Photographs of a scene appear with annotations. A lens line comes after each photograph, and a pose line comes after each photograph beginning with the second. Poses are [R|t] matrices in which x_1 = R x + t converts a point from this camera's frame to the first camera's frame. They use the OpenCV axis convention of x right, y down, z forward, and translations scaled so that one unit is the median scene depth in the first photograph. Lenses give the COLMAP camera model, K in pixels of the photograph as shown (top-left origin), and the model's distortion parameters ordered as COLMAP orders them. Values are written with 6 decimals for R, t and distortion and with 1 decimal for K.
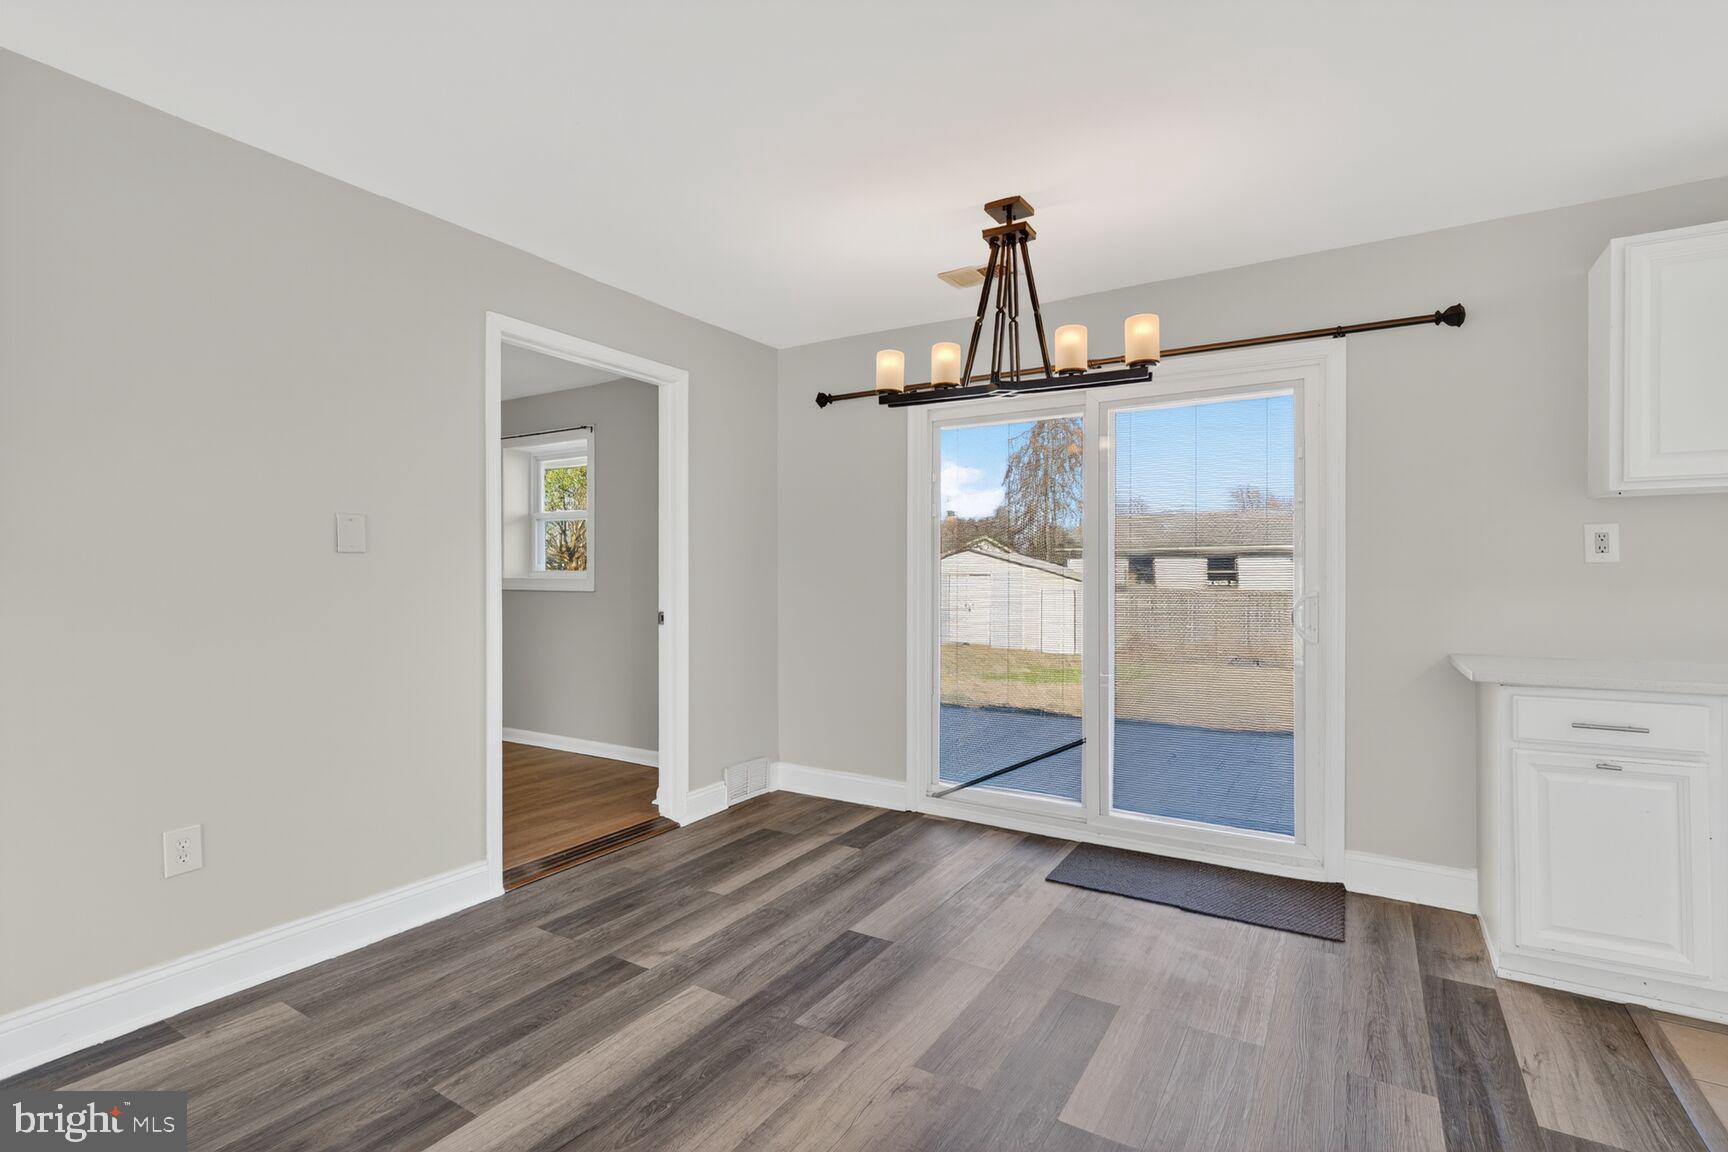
lens RADIAL K [[799.3, 0, 873.0], [0, 799.3, 575.9], [0, 0, 1]] dist [-0.000528, 0.001689]
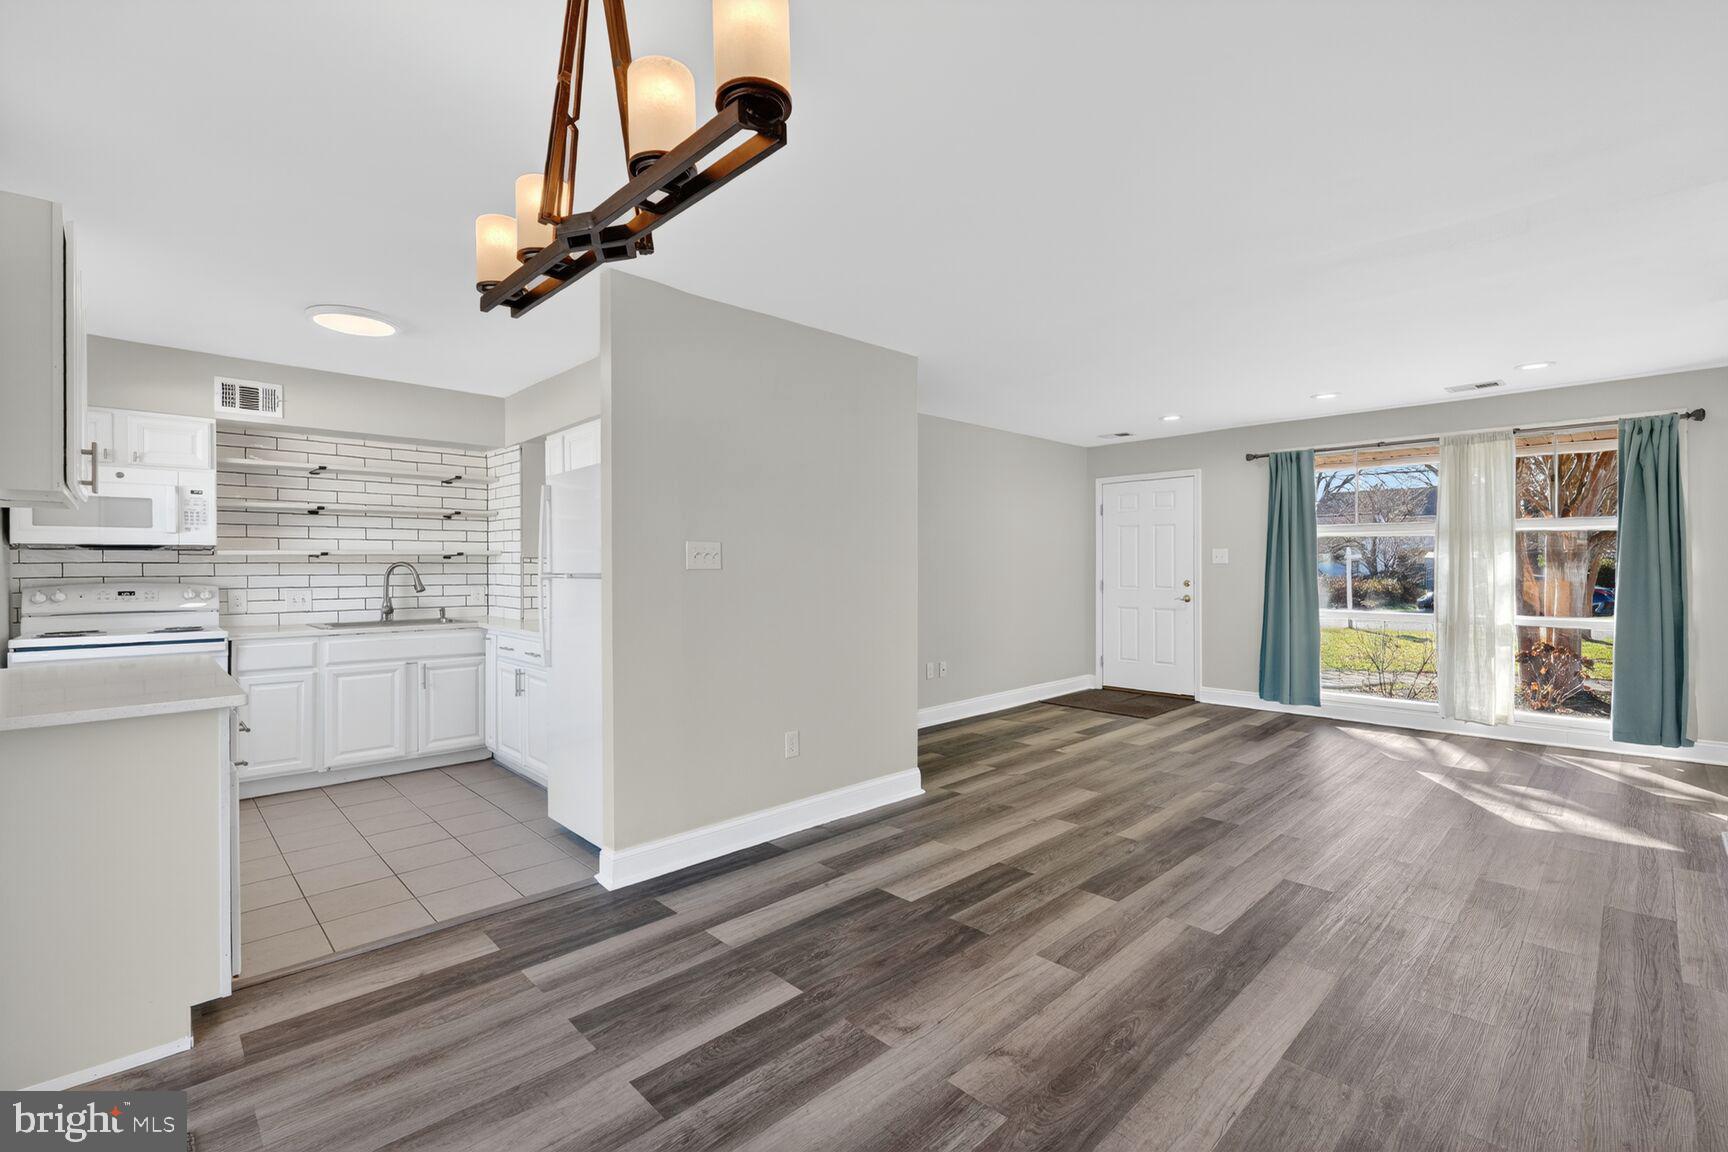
lens RADIAL K [[762.1, 0, 865.9], [0, 762.1, 567.1], [0, 0, 1]] dist [0.004459, -0.000555]
pose [[-0.968692, 0.000791, 0.248262, -0.109698], [0.001141, 0.999999, 0.001268, -0.019238], [-0.248261, 0.001511, -0.968692, 1.284490]]
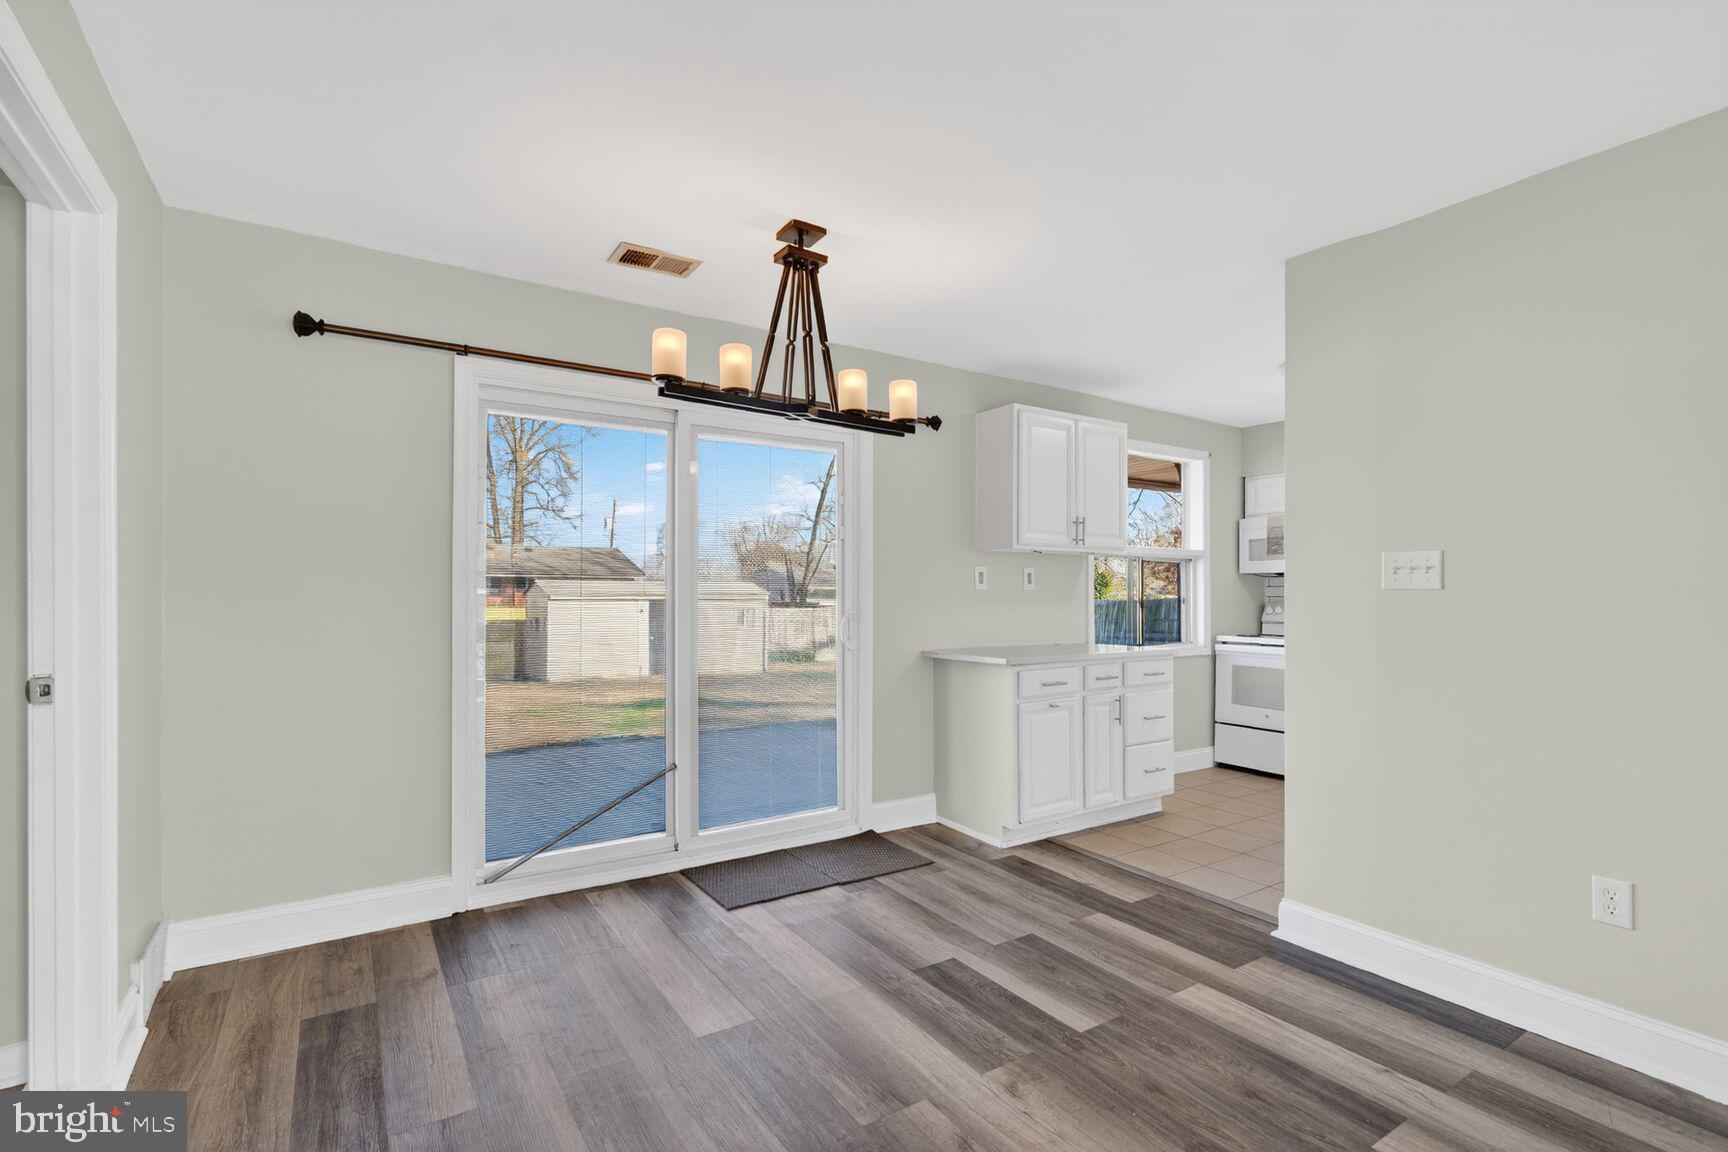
lens RADIAL K [[799.3, 0, 865.0], [0, 799.3, 584.8], [0, 0, 1]] dist [-0.000528, 0.001689]
pose [[0.427687, 0.008559, 0.903886, -0.621262], [-0.003602, 0.999963, -0.007765, -0.011050], [-0.903920, 0.000065, 0.427702, 0.444736]]
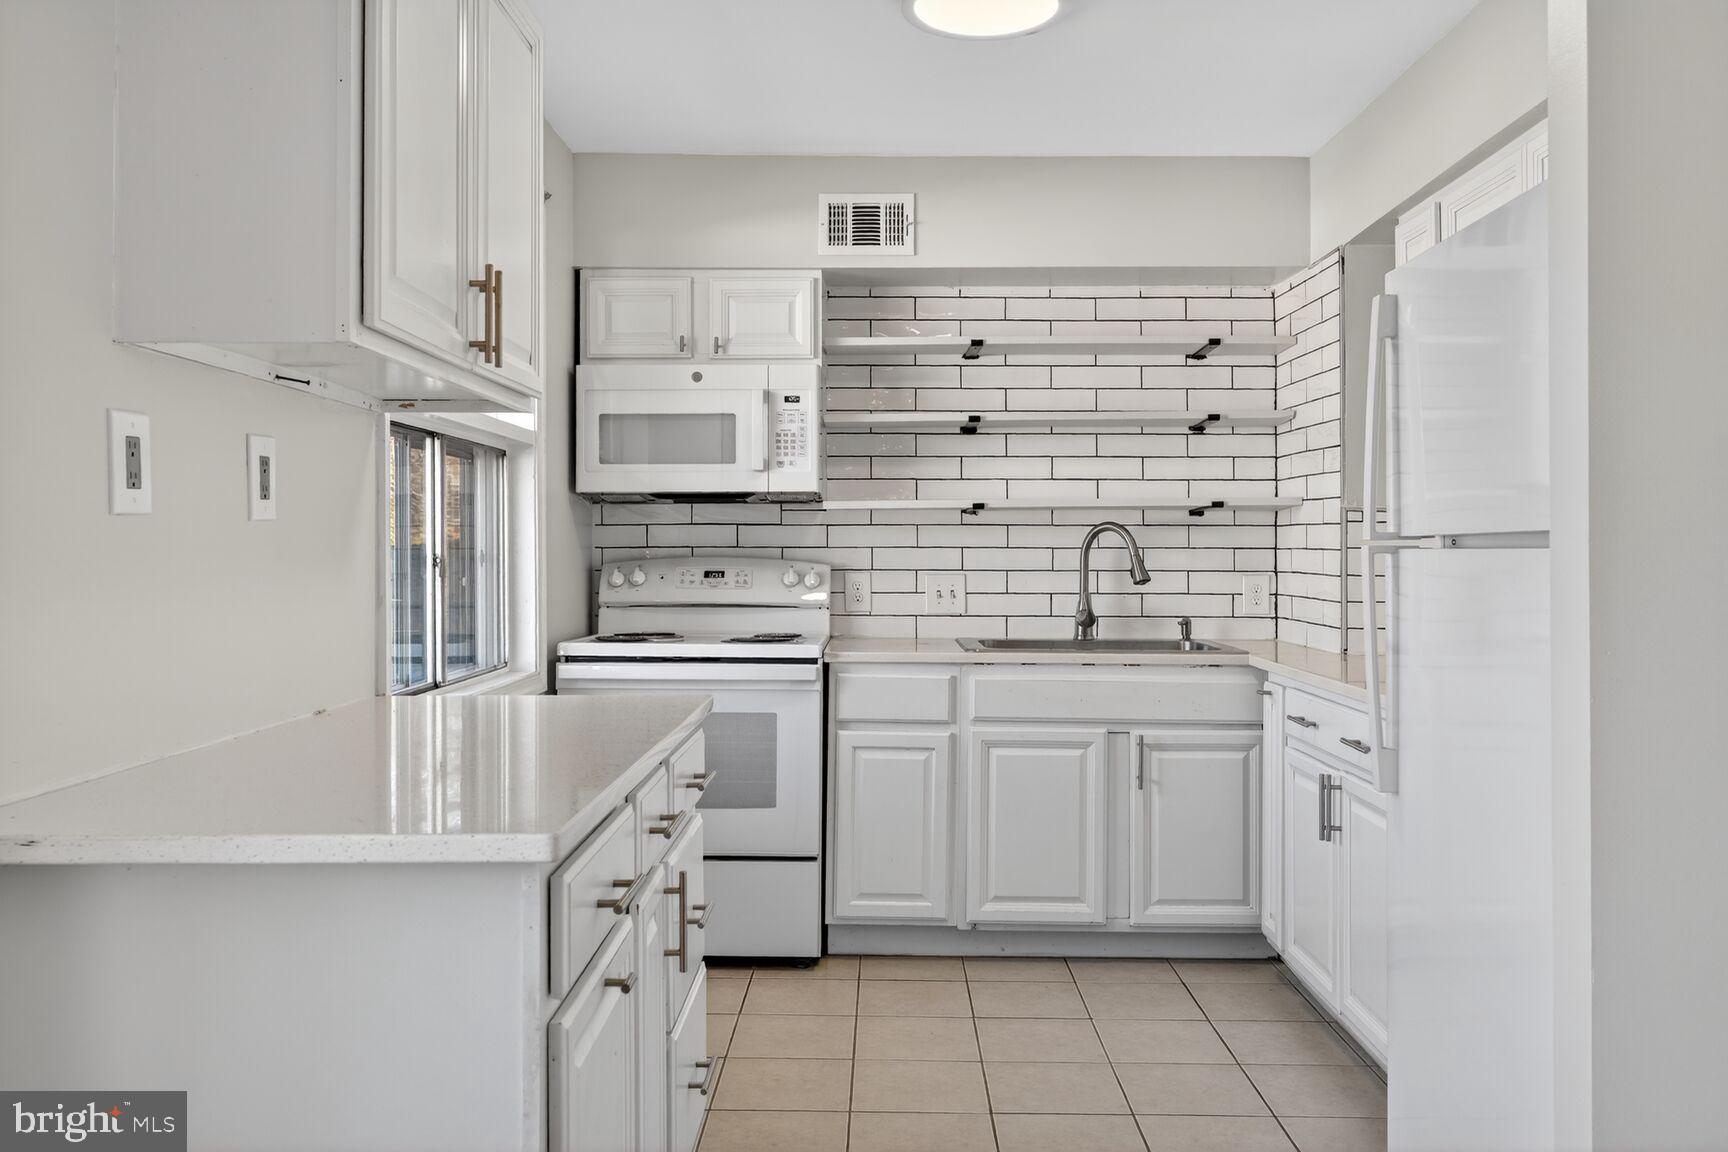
lens RADIAL K [[1364.1, 0, 854.6], [0, 1364.1, 534.2], [0, 0, 1]] dist [-0.003119, -0.006951]
pose [[-0.506001, 0.006943, 0.862505, 0.152148], [-0.002813, 0.999949, -0.009700, -0.001624], [-0.862528, -0.007335, -0.505956, 0.909643]]
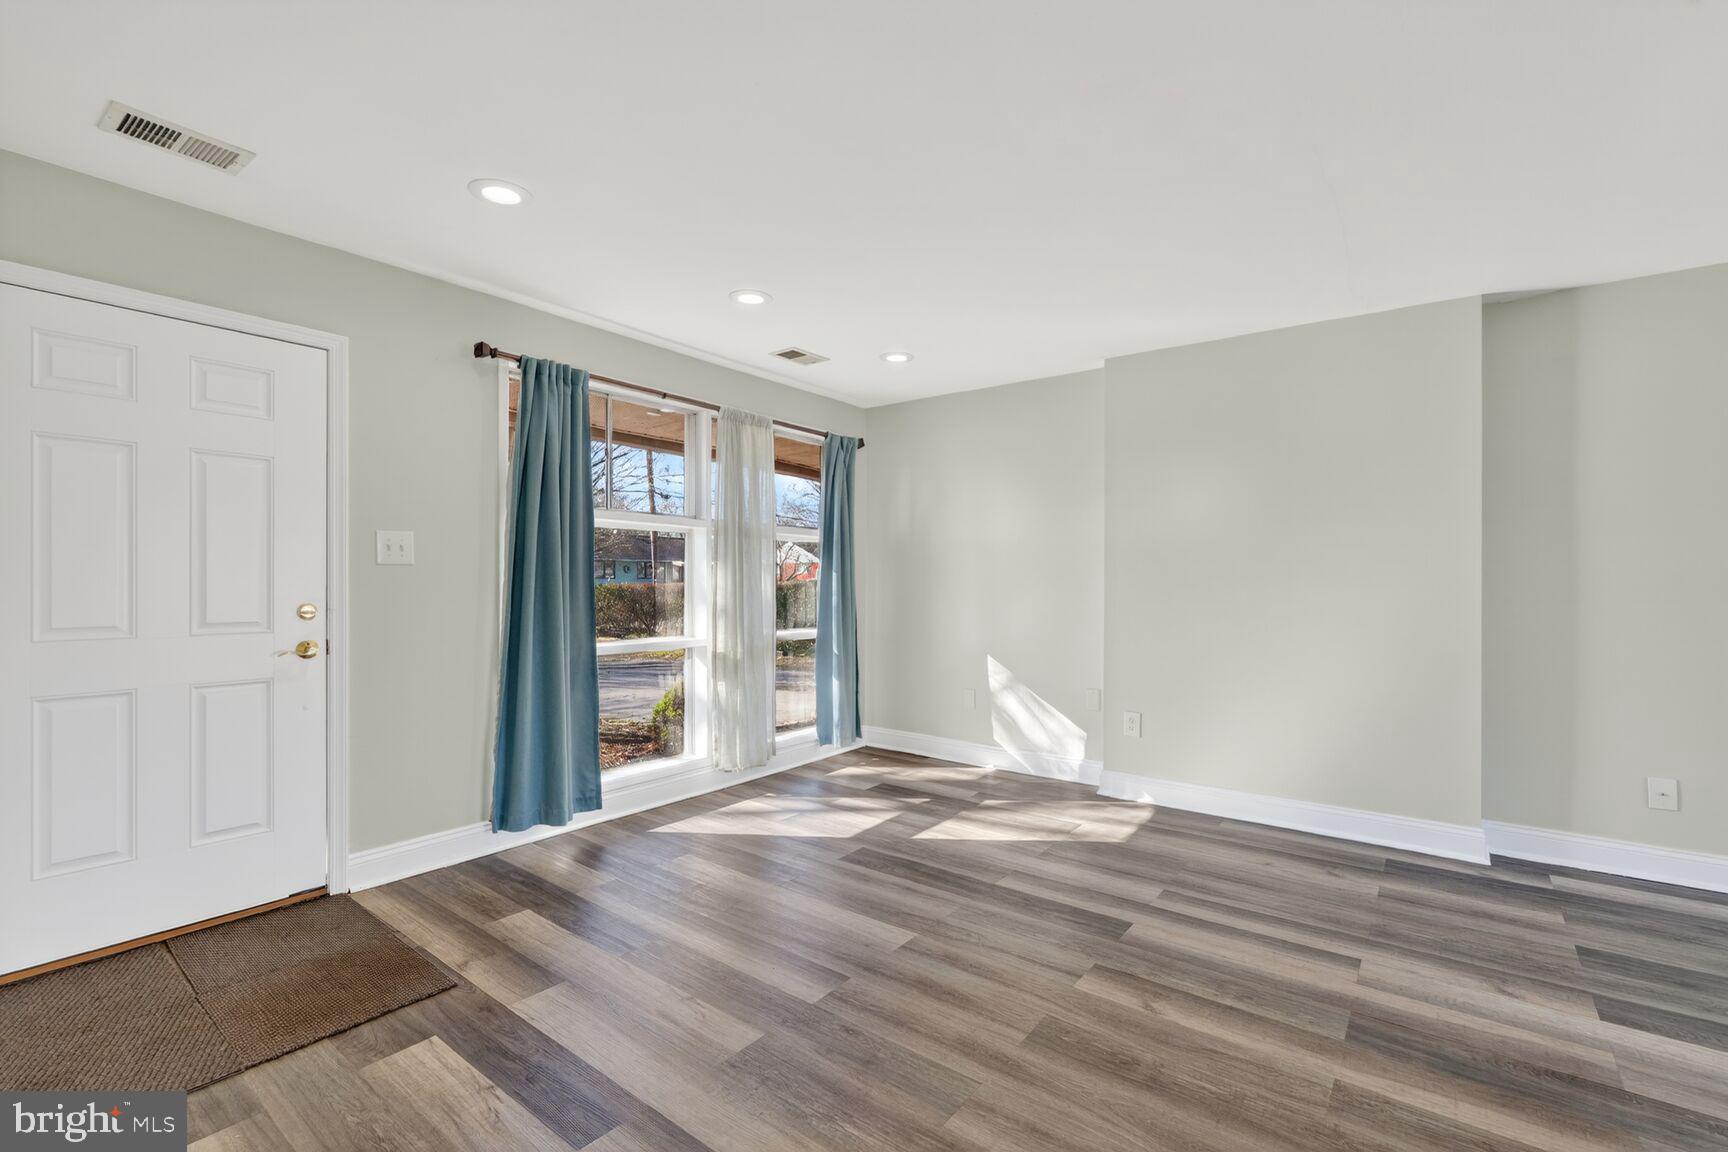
lens RADIAL K [[762.1, 0, 865.6], [0, 762.1, 576.1], [0, 0, 1]] dist [0.004459, -0.000555]
pose [[-0.112820, -0.011386, -0.993550, 0.369198], [0.000336, 0.999934, -0.011497, 0.002574], [0.993615, -0.001631, -0.112809, -0.410538]]
